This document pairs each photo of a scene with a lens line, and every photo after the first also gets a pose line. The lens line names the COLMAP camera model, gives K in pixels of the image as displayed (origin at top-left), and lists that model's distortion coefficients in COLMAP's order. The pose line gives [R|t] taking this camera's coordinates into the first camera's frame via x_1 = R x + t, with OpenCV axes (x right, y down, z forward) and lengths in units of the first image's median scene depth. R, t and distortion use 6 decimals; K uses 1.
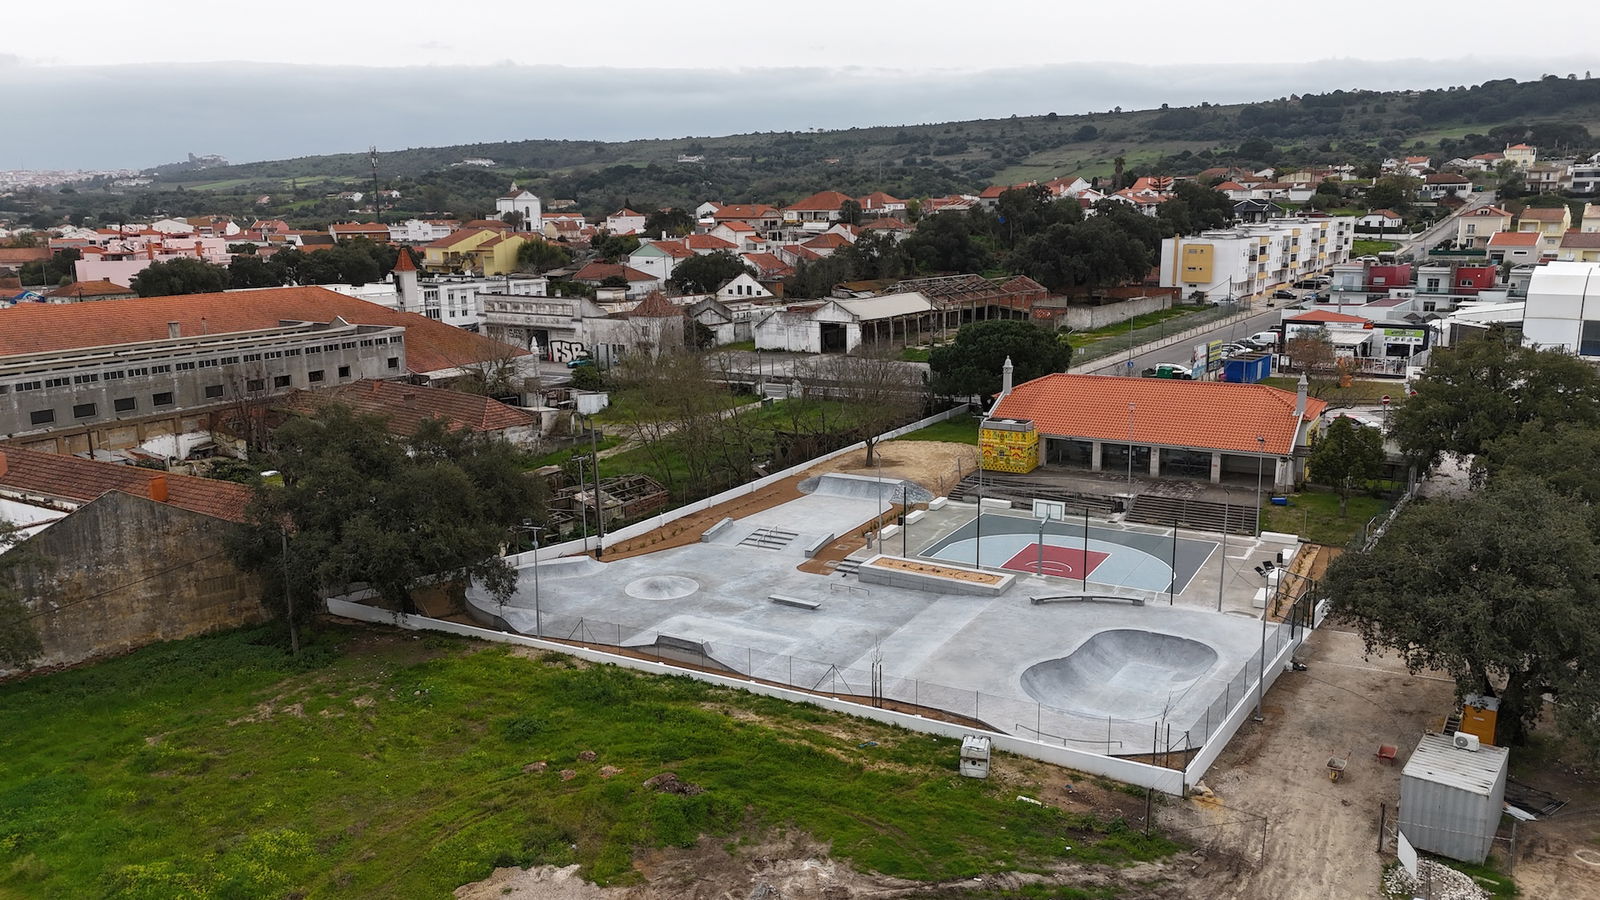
lens RADIAL K [[1169.2, 0, 800.0], [0, 1169.2, 450.0], [0, 0, 1]] dist [0.086535, -0.083805]
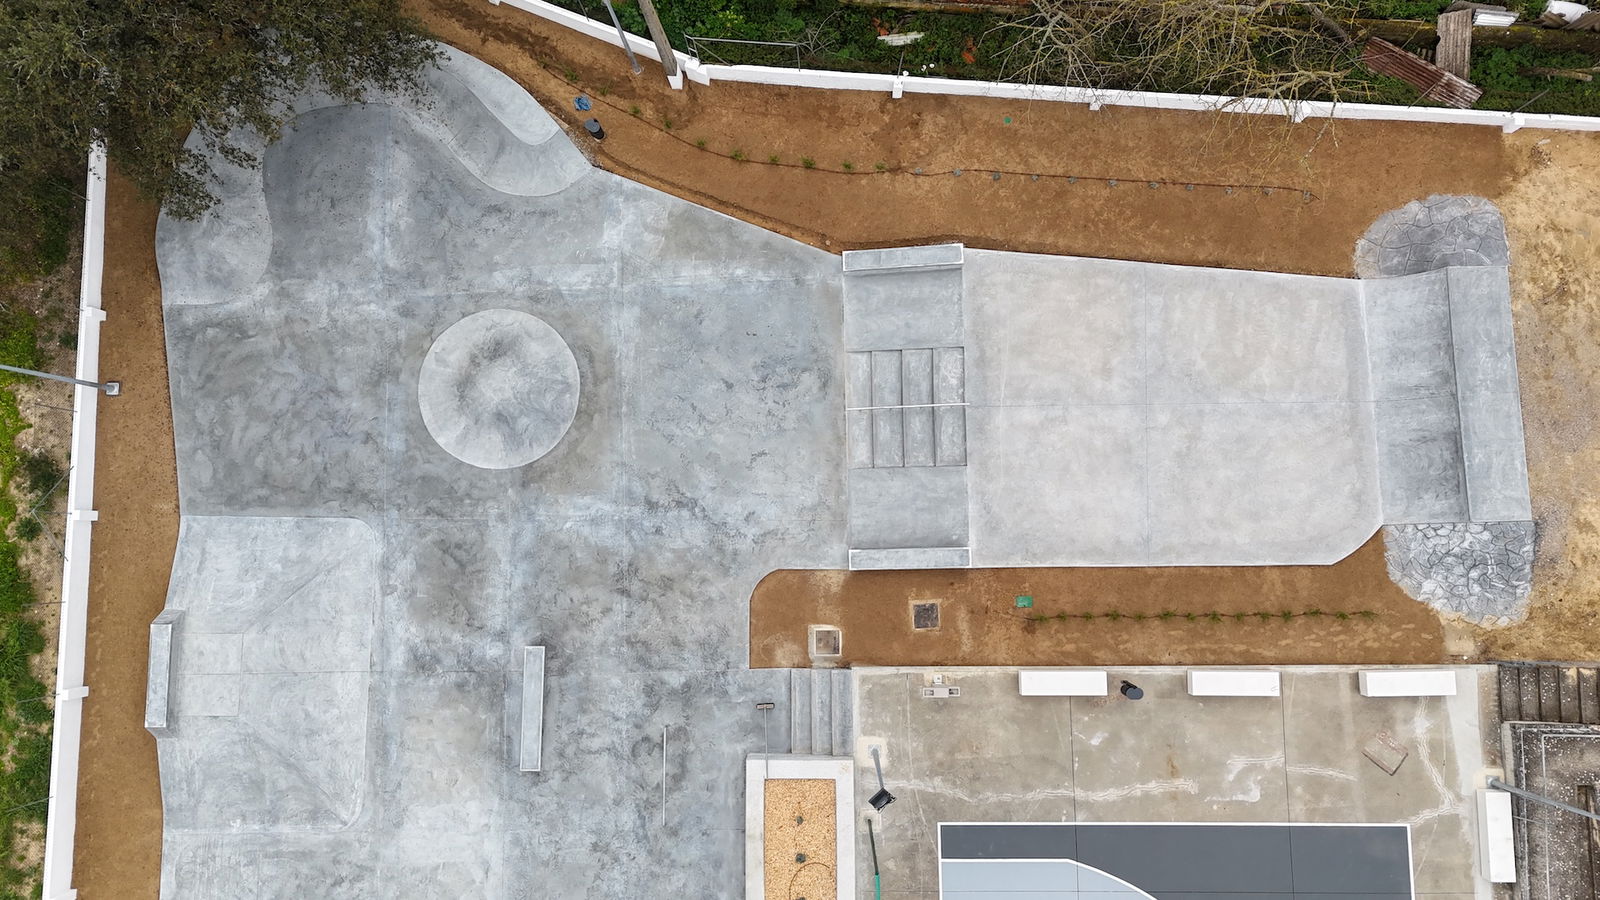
lens RADIAL K [[1169.2, 0, 800.0], [0, 1169.2, 450.0], [0, 0, 1]] dist [0.086535, -0.083805]
pose [[0.501389, 0.861962, -0.075043, -0.003230], [-0.155928, 0.175331, 0.972083, -0.254469], [0.851056, -0.475690, 0.222313, 0.735111]]
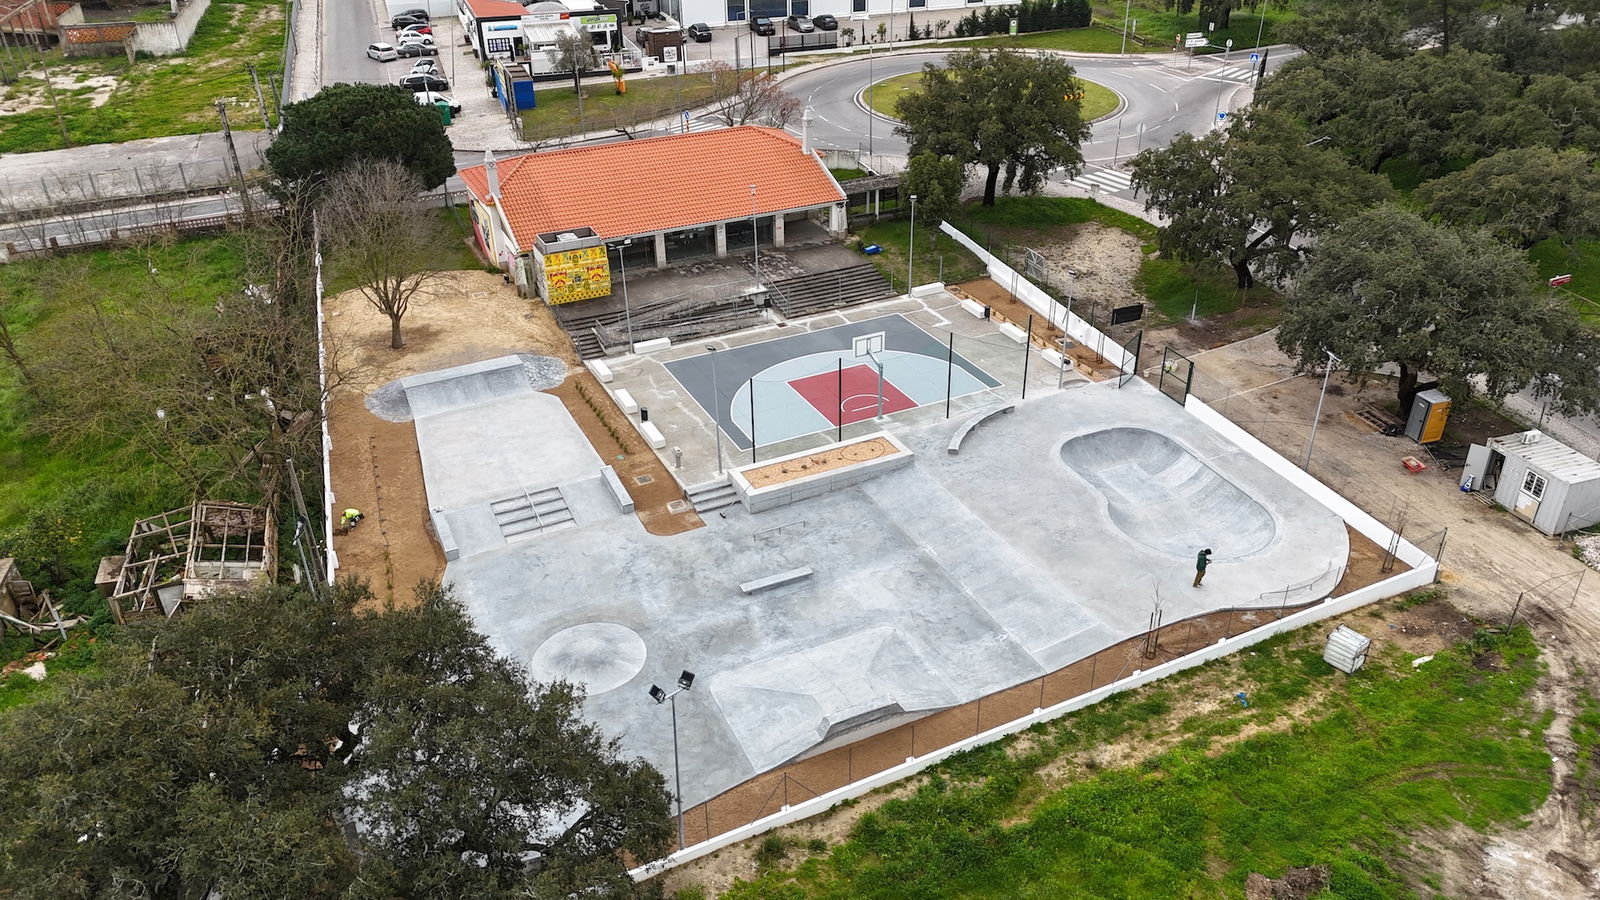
lens RADIAL K [[1169.2, 0, 800.0], [0, 1169.2, 450.0], [0, 0, 1]] dist [0.086535, -0.083805]
pose [[0.567059, -0.401972, 0.718932, -0.353732], [0.178926, 0.912104, 0.368851, -0.154785], [-0.804009, -0.080525, 0.589140, 0.395618]]
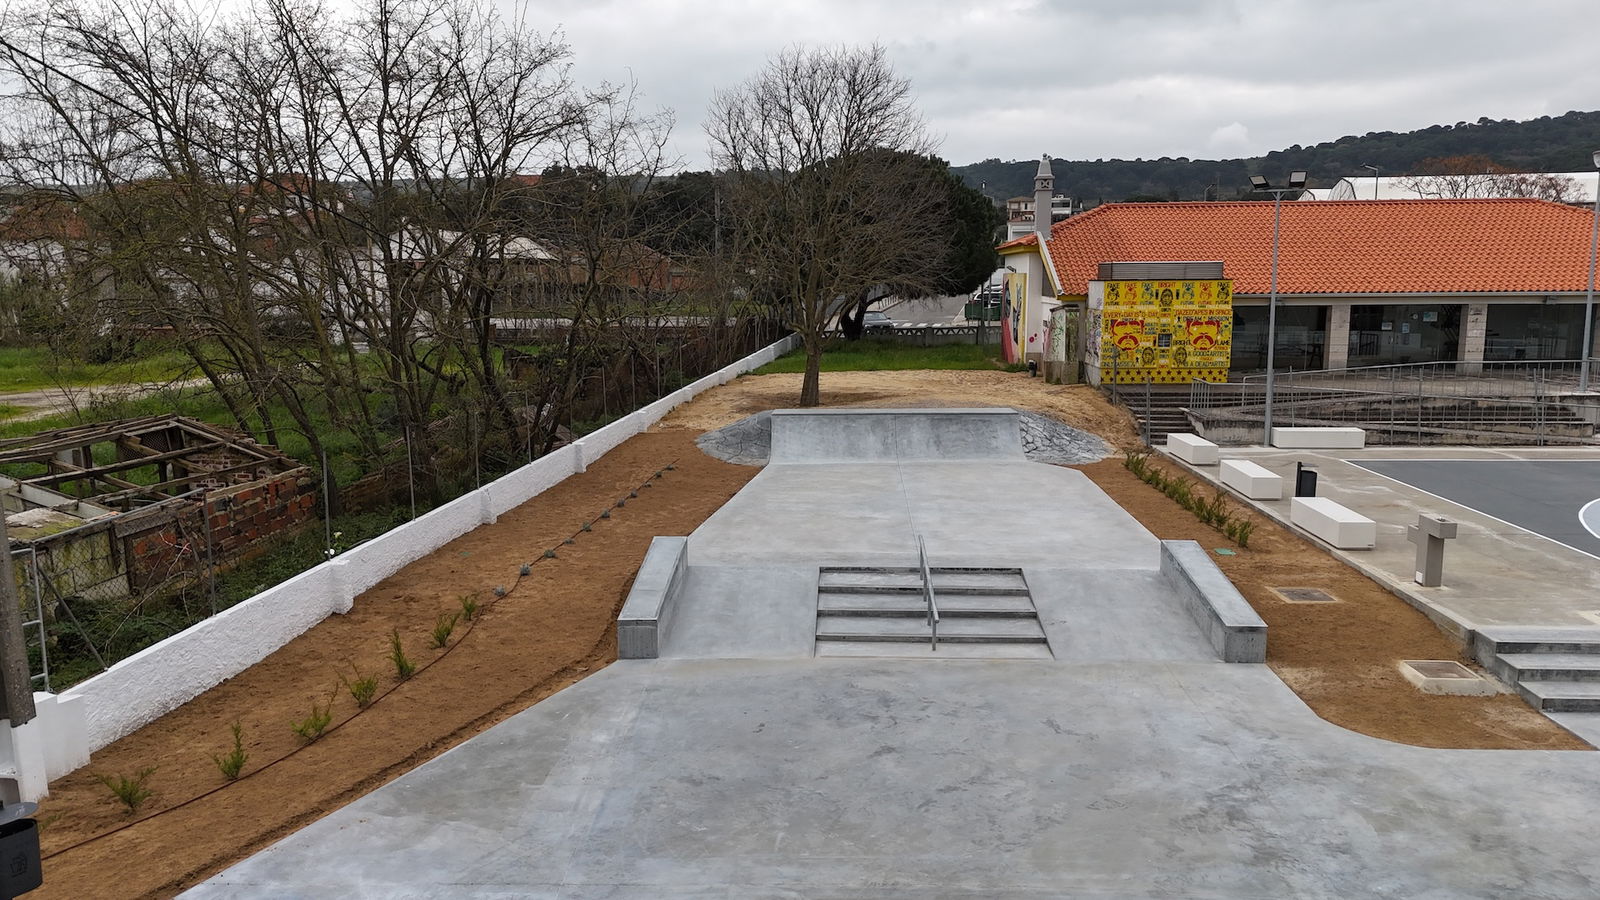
lens RADIAL K [[1173.9, 0, 800.0], [0, 1173.9, 450.0], [0, 0, 1]] dist [0.075499, -0.069208]
pose [[0.892101, -0.059936, 0.447844, -0.122242], [0.088385, 0.995163, -0.042877, 0.046520], [-0.443107, 0.077833, 0.893083, 0.683551]]
